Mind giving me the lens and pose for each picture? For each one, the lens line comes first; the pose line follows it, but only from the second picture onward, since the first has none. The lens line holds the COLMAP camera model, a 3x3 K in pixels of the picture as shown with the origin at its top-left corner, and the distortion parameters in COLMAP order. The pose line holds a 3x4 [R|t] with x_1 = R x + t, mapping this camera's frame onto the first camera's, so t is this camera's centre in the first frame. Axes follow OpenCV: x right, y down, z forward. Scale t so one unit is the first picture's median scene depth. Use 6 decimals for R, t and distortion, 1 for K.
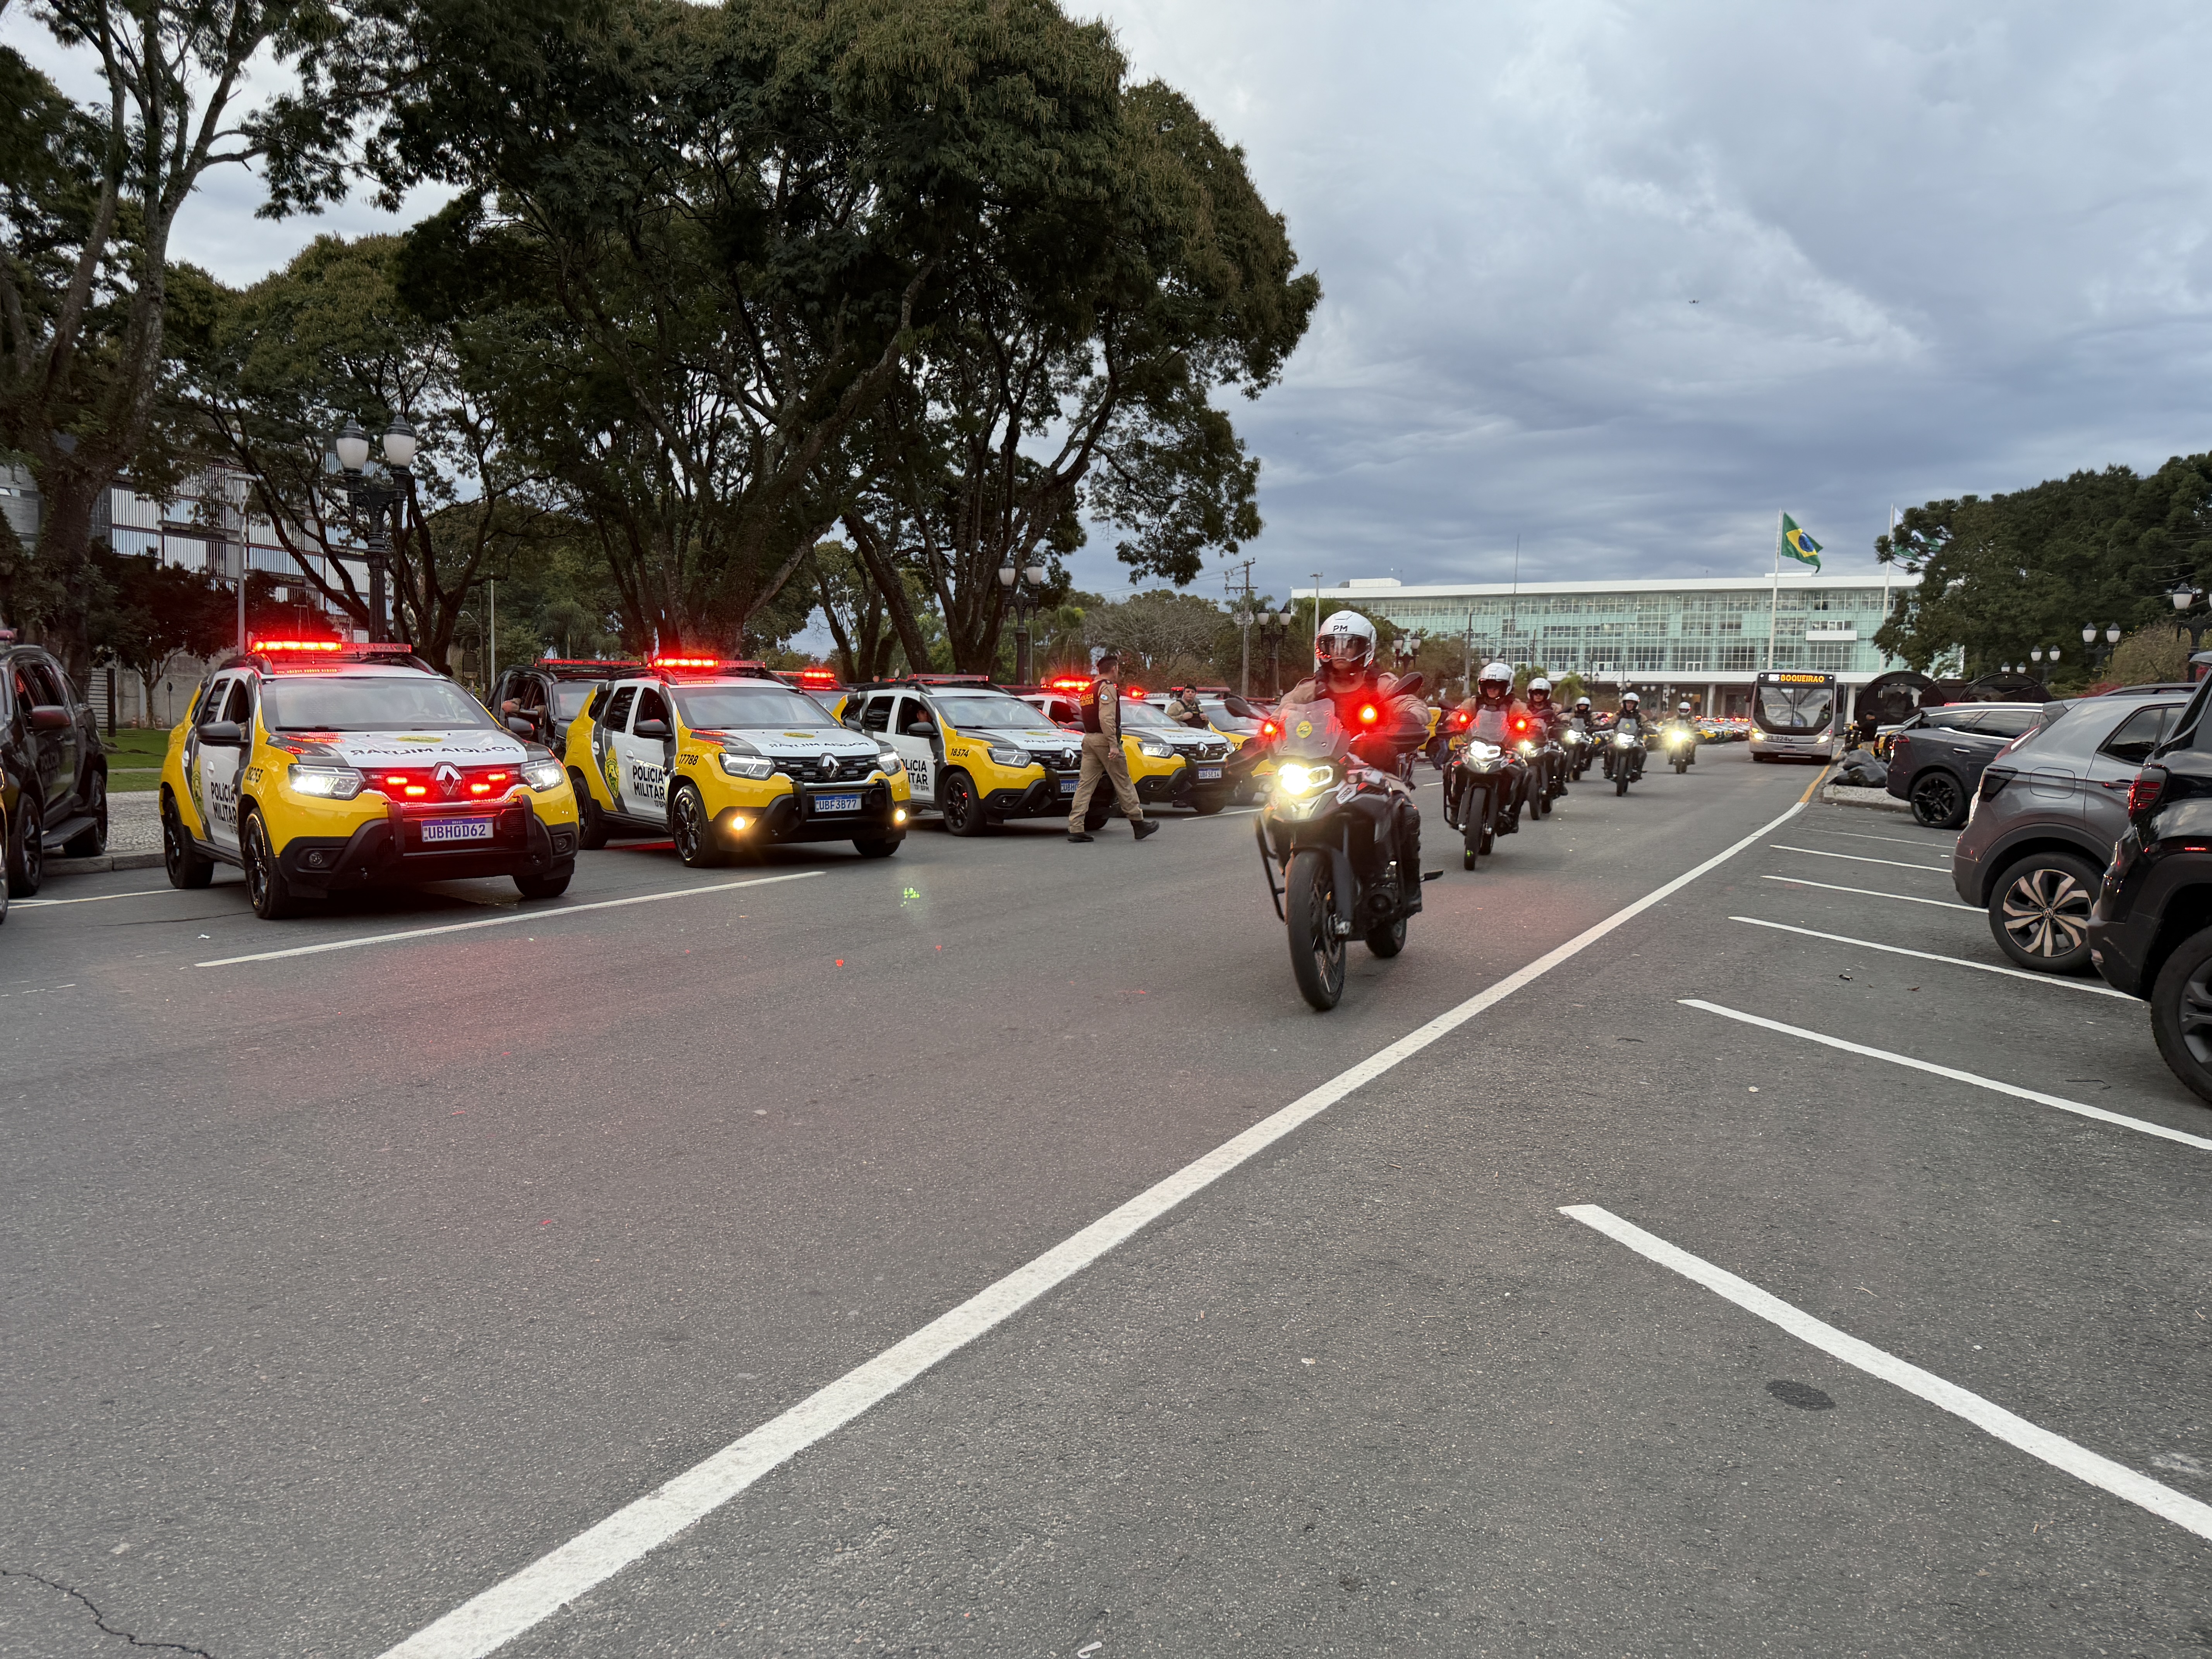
lens RADIAL K [[1670.6, 0, 1136.3], [0, 1670.6, 831.7], [0, 0, 1]] dist [0.061952, -0.041009]
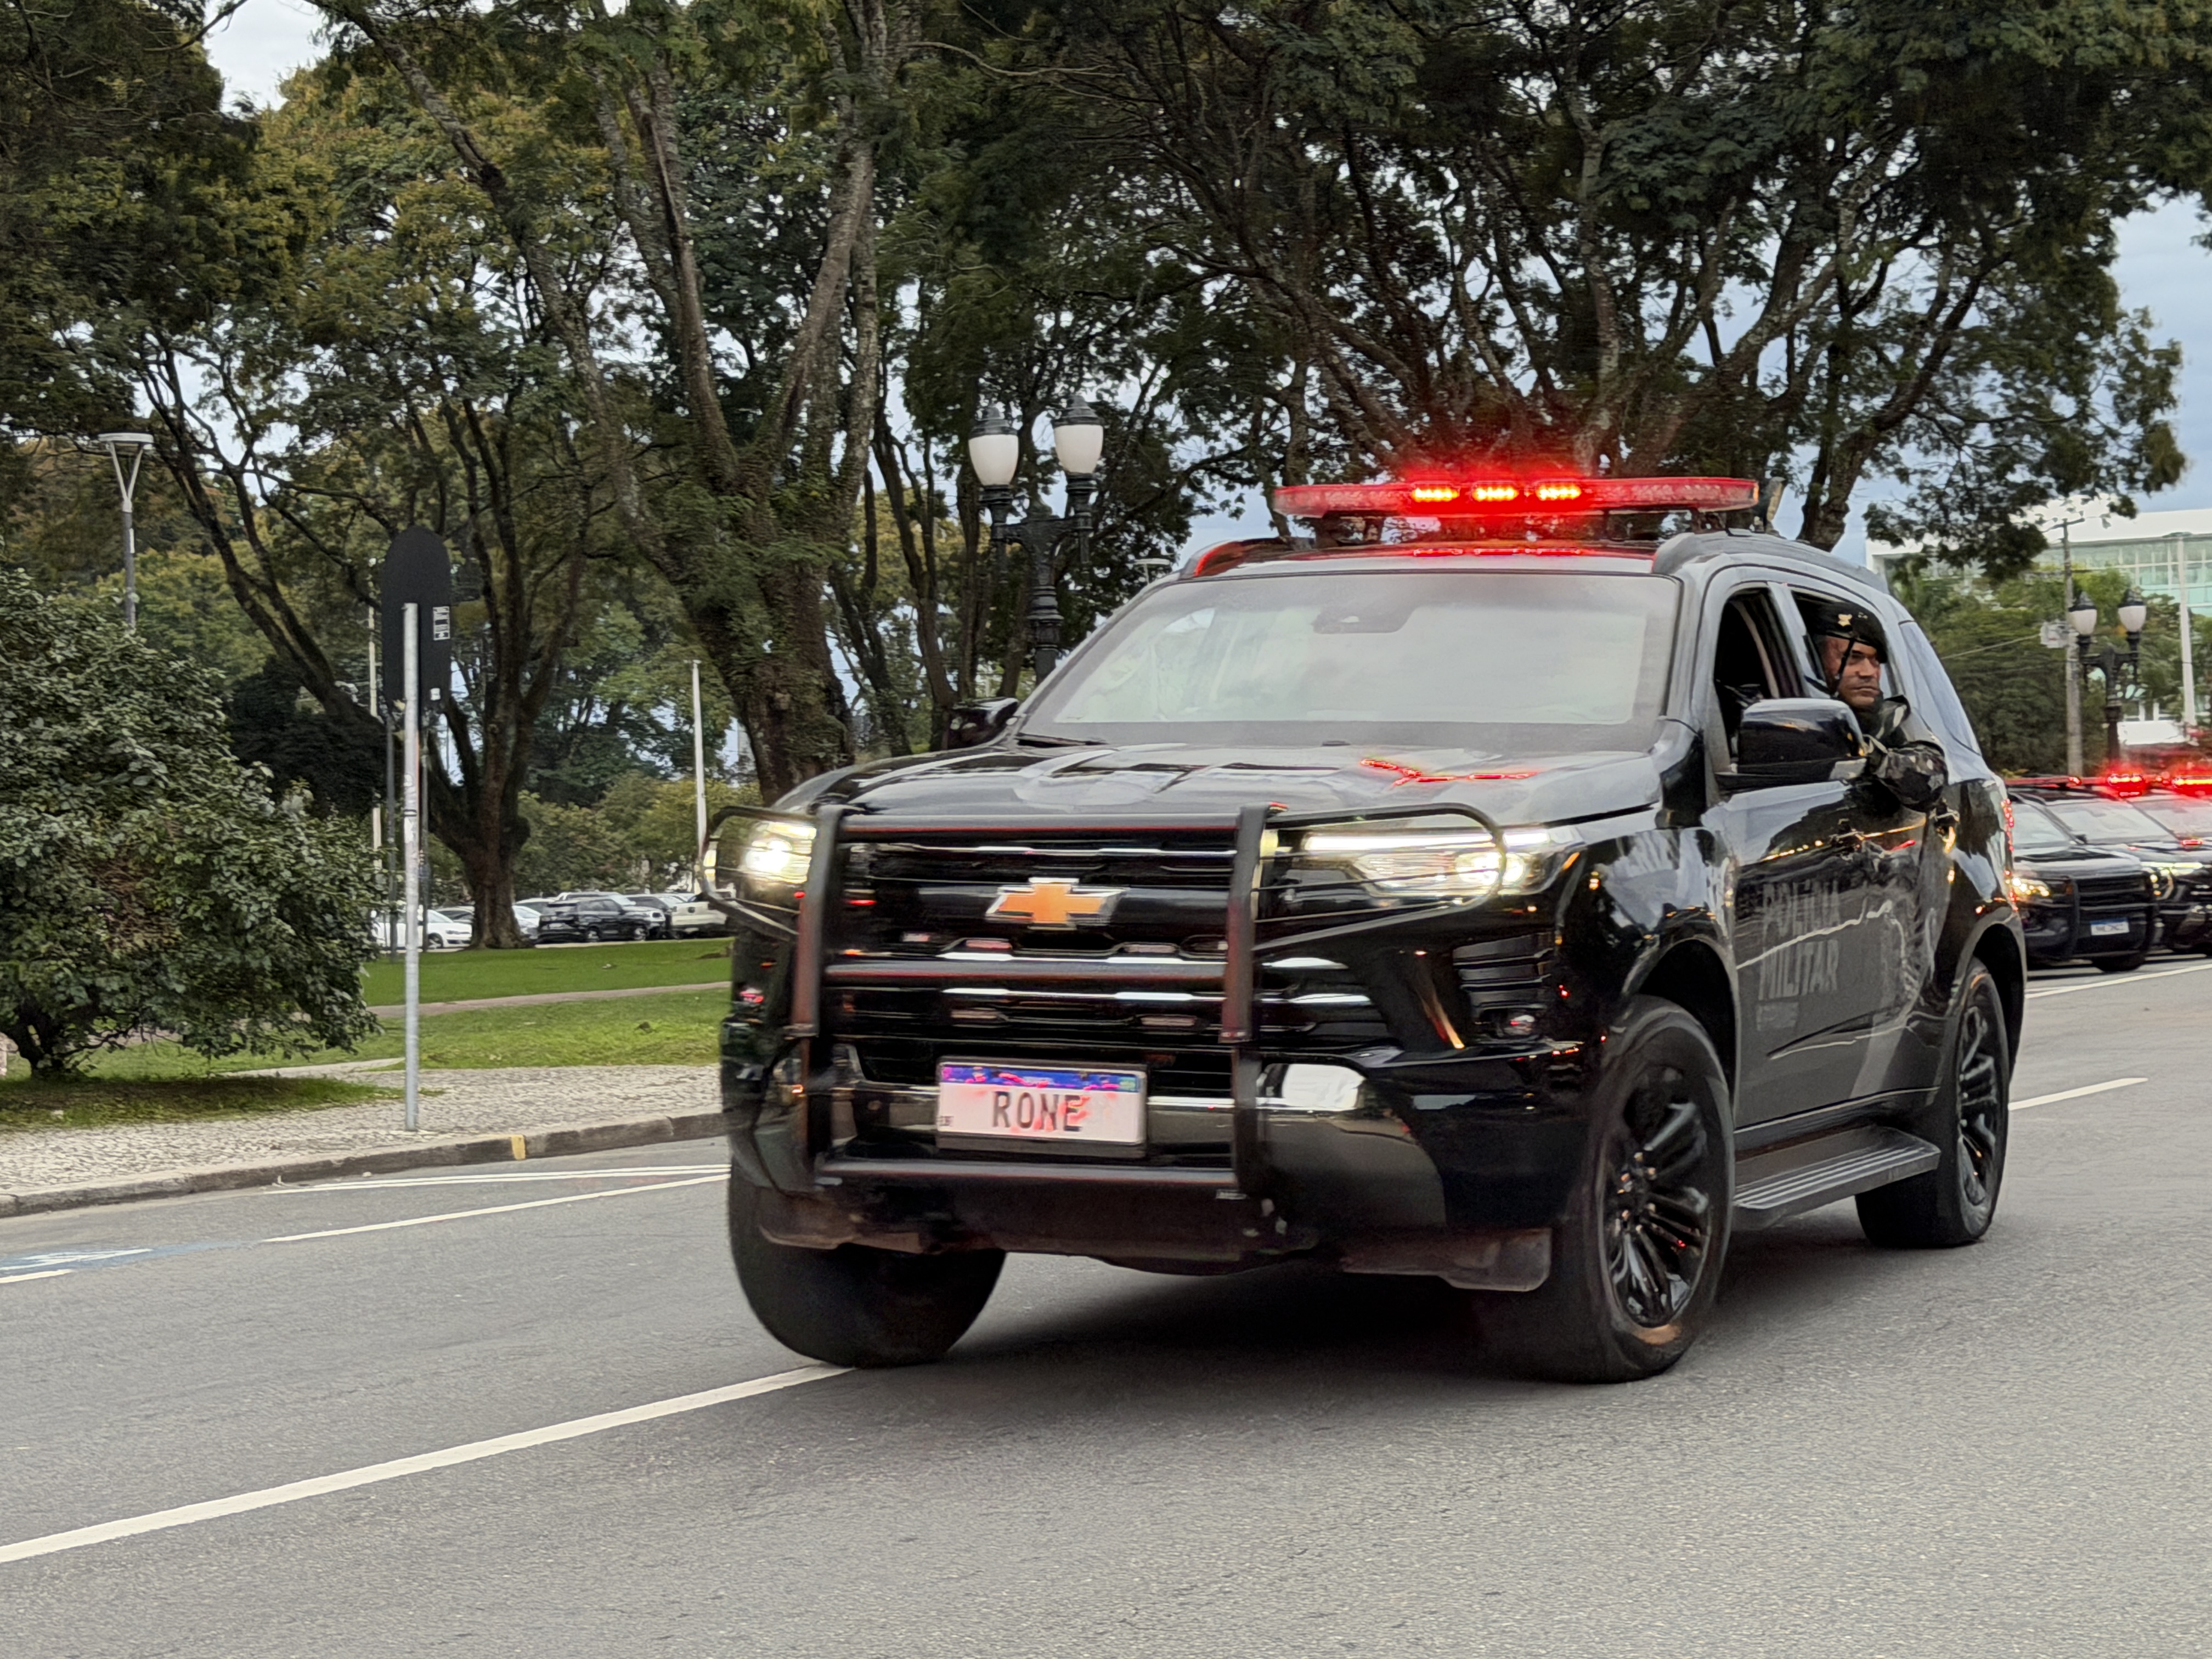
lens RADIAL K [[4614.3, 0, 1041.4], [0, 4614.3, 848.1], [0, 0, 1]] dist [0.204250, 0.000000]
pose [[0.998162, -0.047552, -0.037564, -0.153397], [0.044573, 0.996073, -0.076500, 0.023365], [0.041054, 0.074685, 0.996362, -0.314067]]
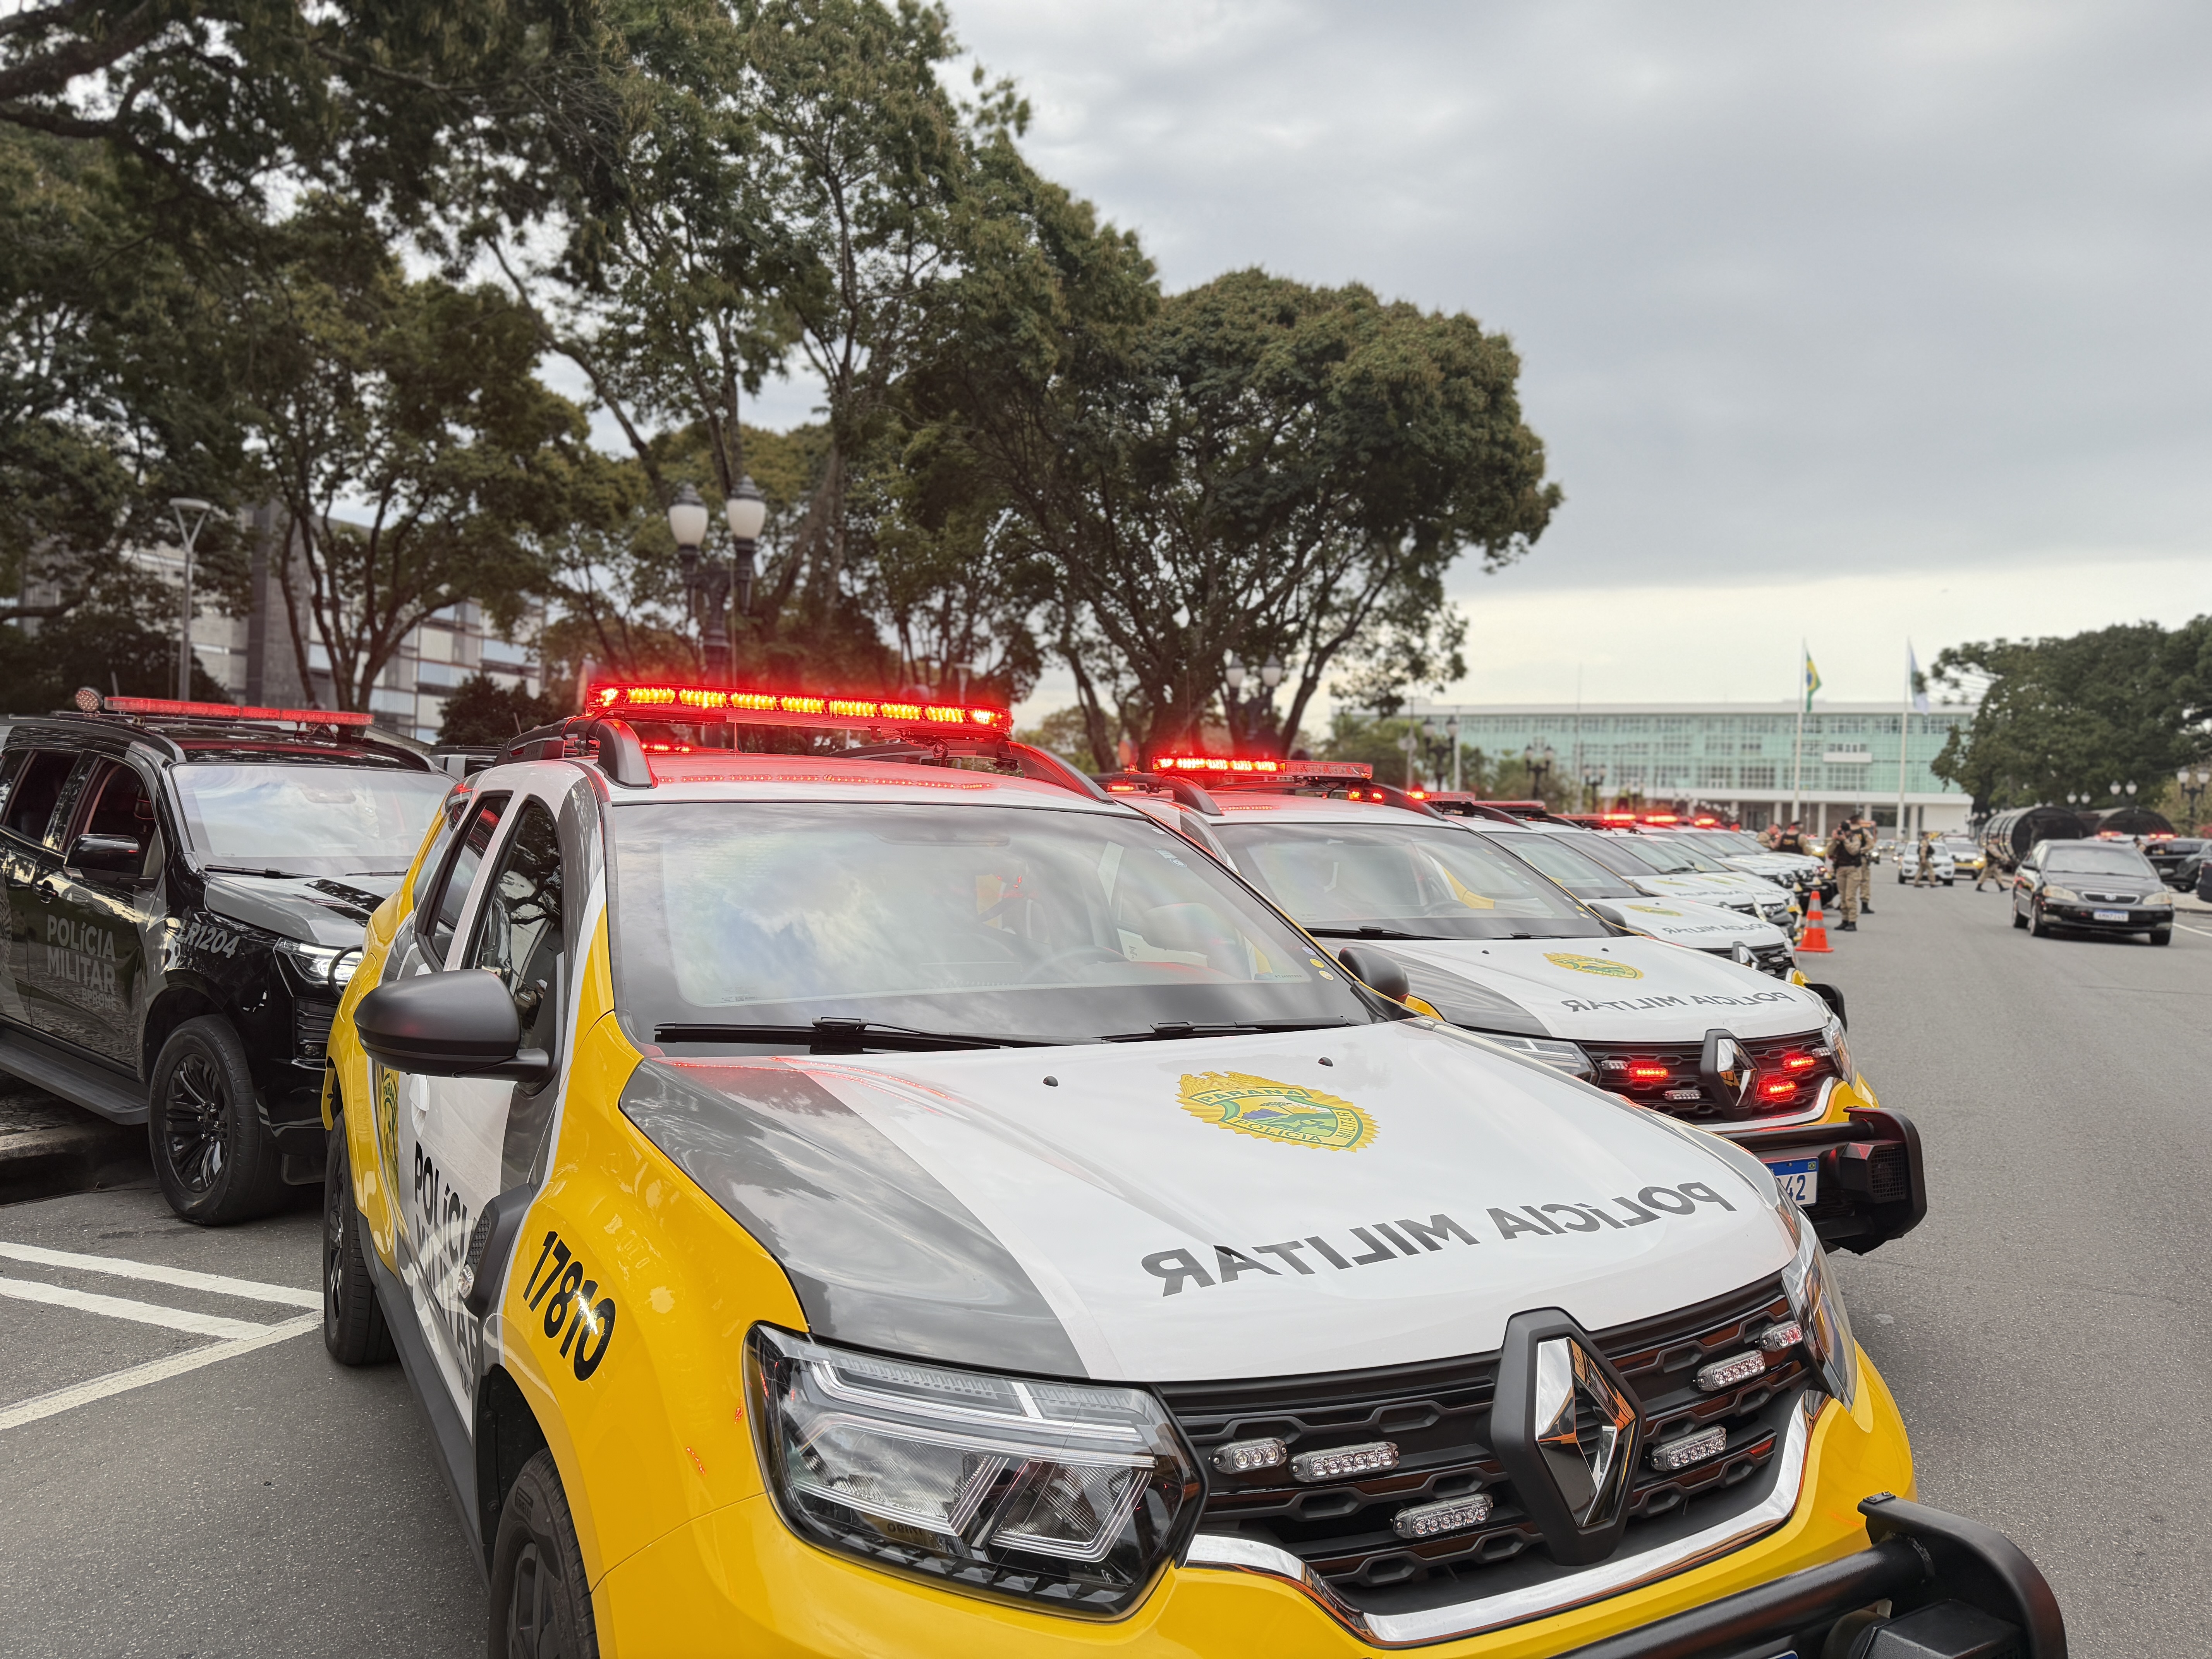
lens RADIAL K [[1670.6, 0, 1078.3], [0, 1670.6, 857.7], [0, 0, 1]] dist [0.061952, -0.041009]
pose [[0.999842, 0.016520, -0.006557, -0.126514], [-0.016805, 0.998799, -0.046021, 0.007736], [0.005789, 0.046124, 0.998919, -0.131714]]
